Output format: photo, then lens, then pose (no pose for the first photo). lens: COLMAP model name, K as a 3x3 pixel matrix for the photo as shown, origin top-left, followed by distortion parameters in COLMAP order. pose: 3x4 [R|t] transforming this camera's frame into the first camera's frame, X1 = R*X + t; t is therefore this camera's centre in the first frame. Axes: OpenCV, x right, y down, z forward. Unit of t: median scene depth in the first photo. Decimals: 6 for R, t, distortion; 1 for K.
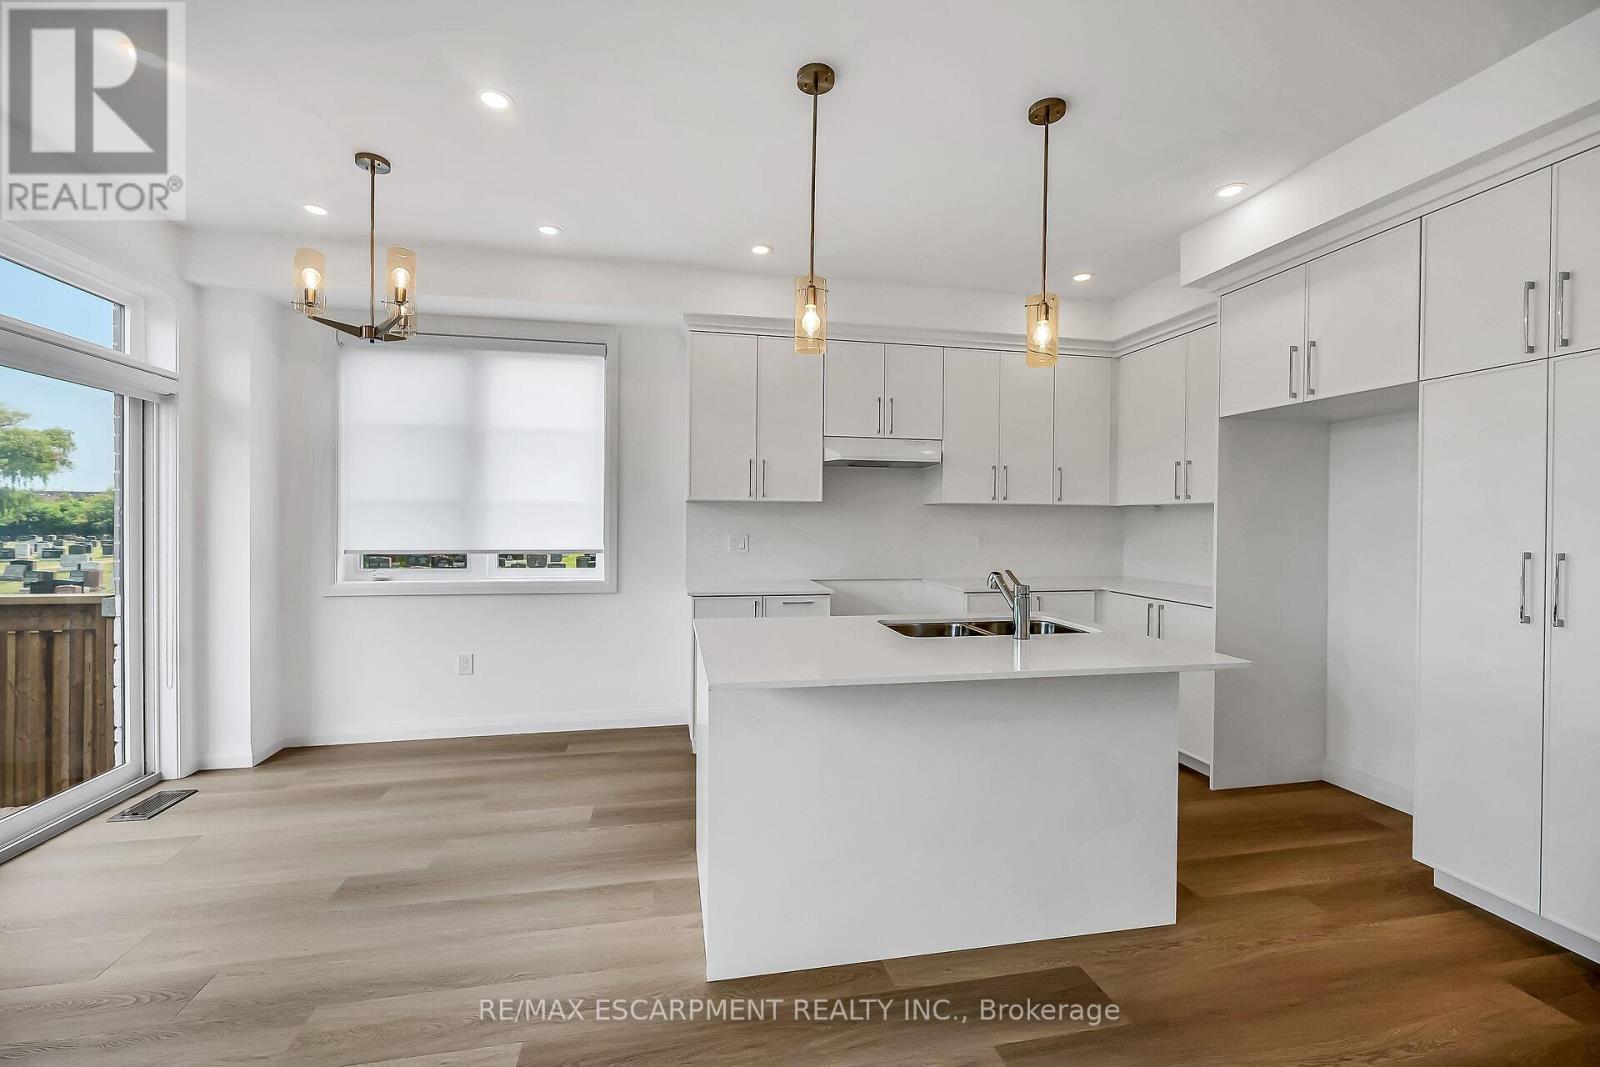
lens RADIAL K [[660.9, 0, 844.9], [0, 660.9, 525.2], [0, 0, 1]] dist [-0.000865, -0.000065]
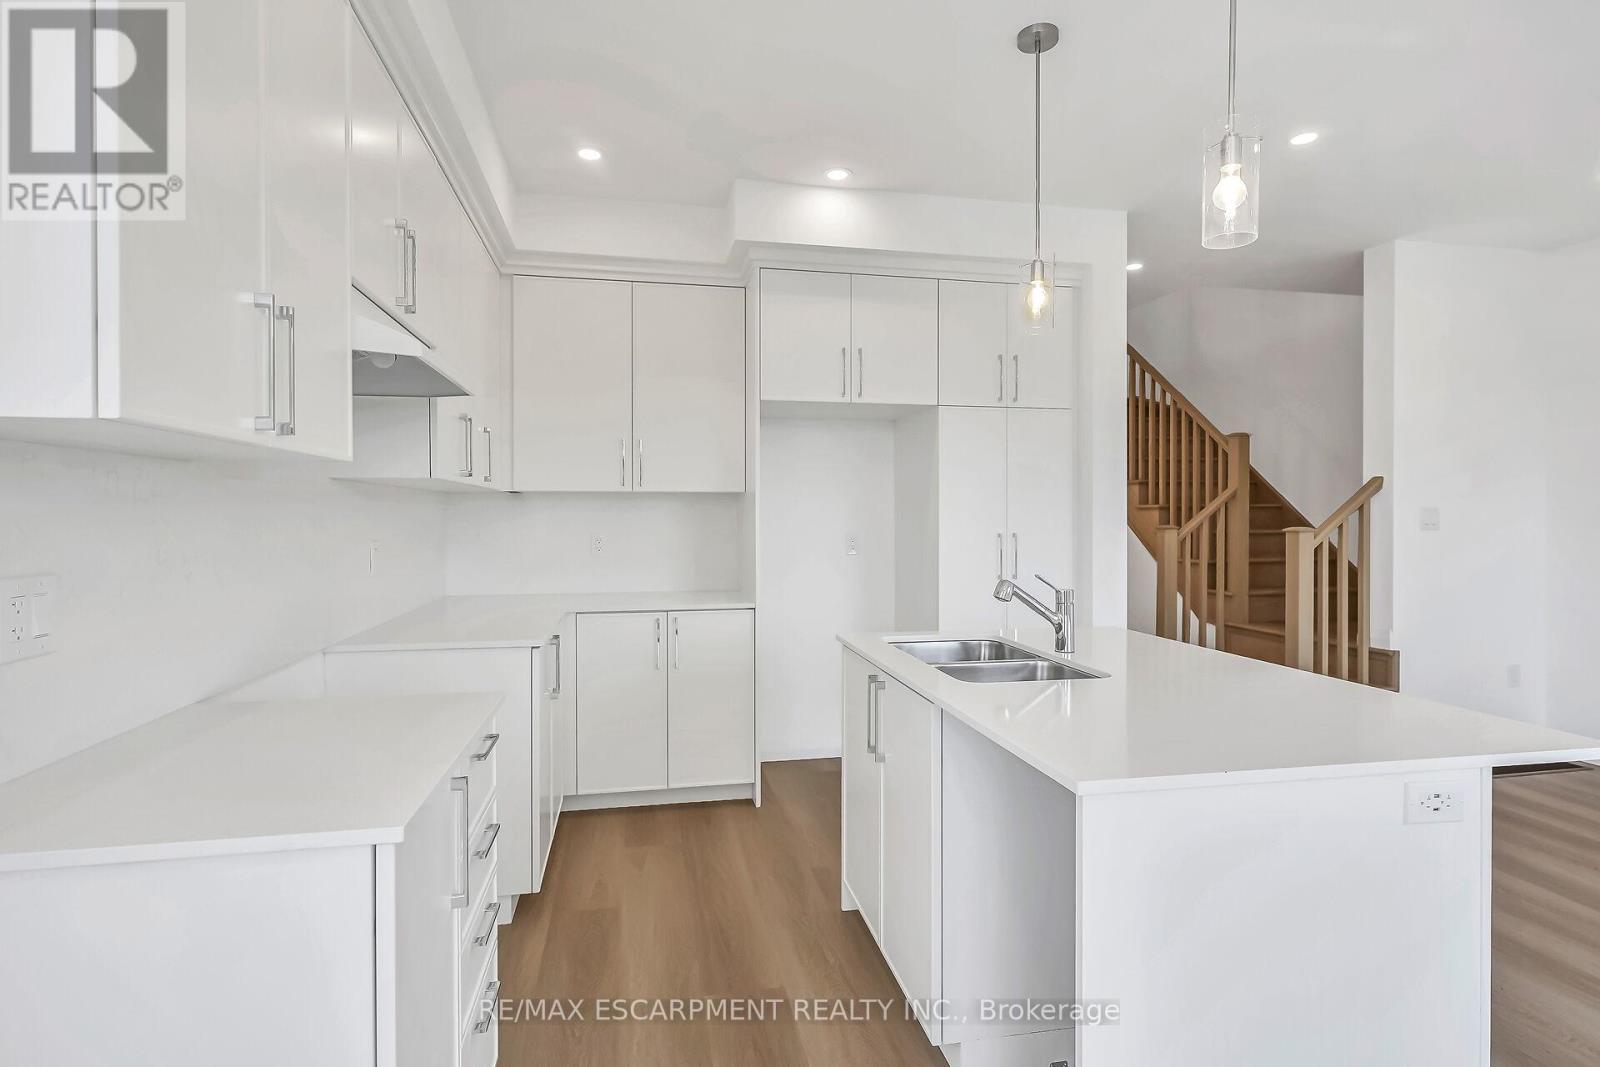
lens RADIAL K [[828.5, 0, 801.8], [0, 828.5, 517.3], [0, 0, 1]] dist [0.002824, -0.000060]
pose [[-0.004470, -0.012003, 0.999918, -0.524392], [0.008218, 0.999894, 0.012039, -0.012372], [-0.999956, 0.008271, -0.004371, 0.849386]]
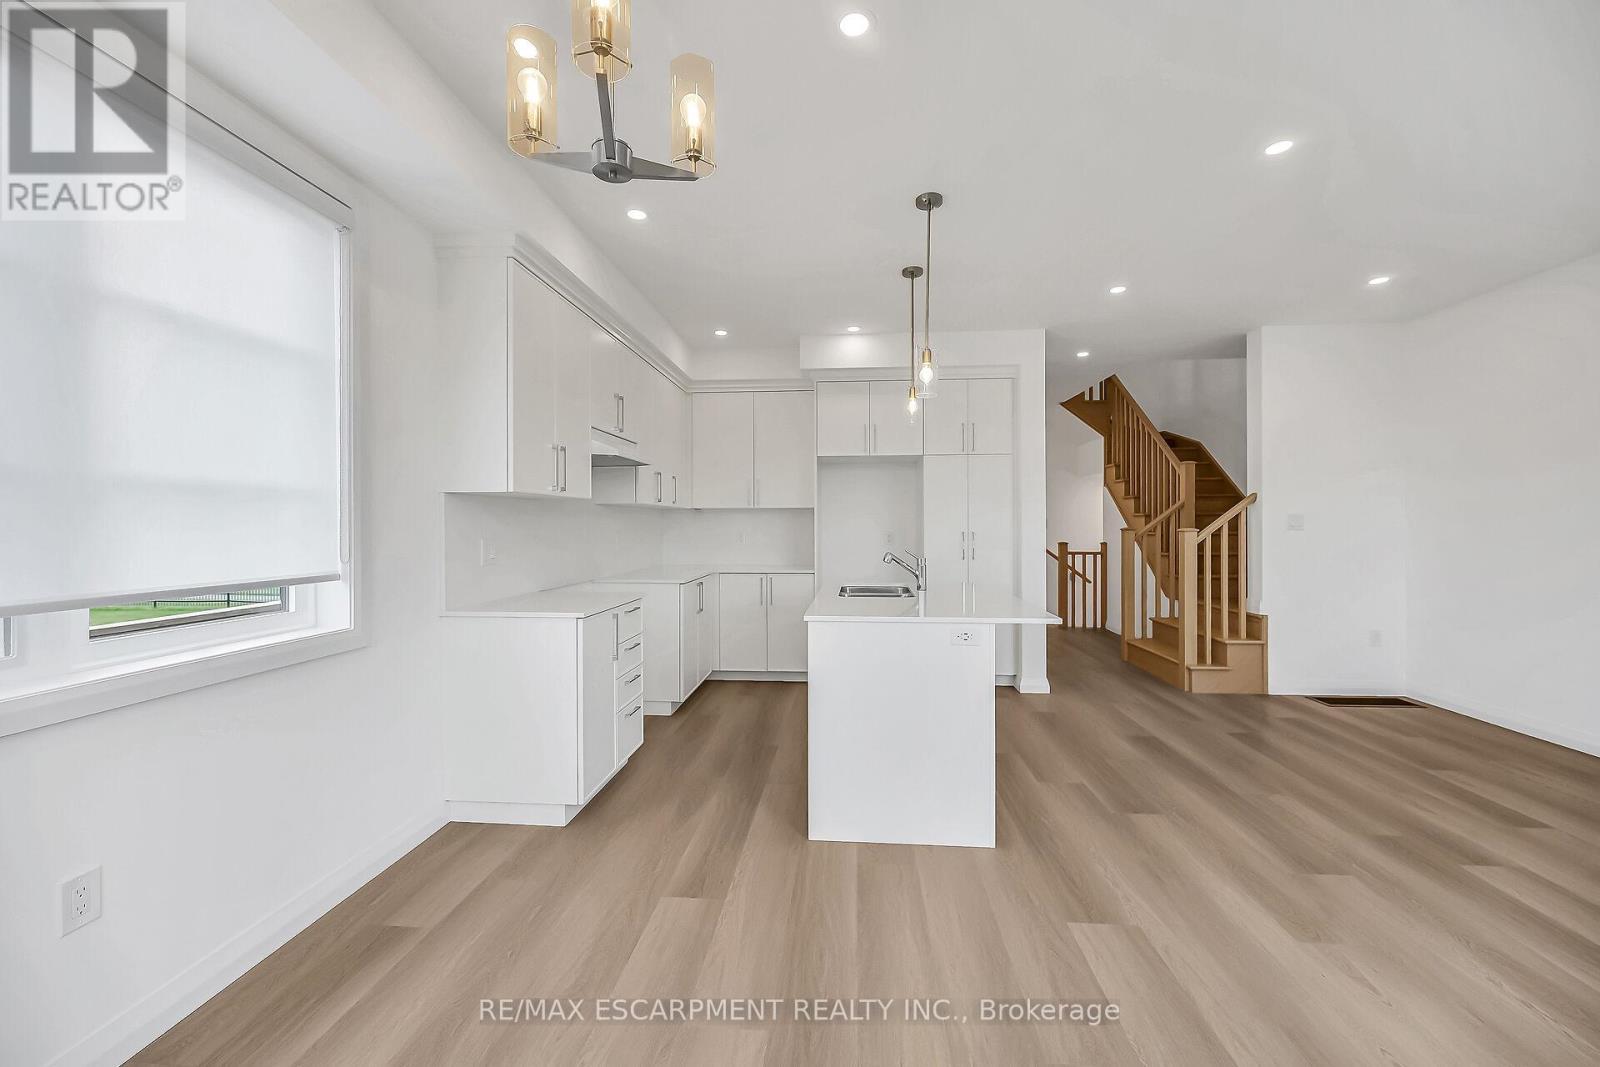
lens RADIAL K [[651.1, 0, 781.0], [0, 651.1, 519.4], [0, 0, 1]] dist [0.002159, 0.000086]
pose [[0.300560, -0.003022, 0.953758, -0.886477], [0.012247, 0.999925, -0.000691, -0.006368], [-0.953684, 0.011888, 0.300574, 0.541856]]
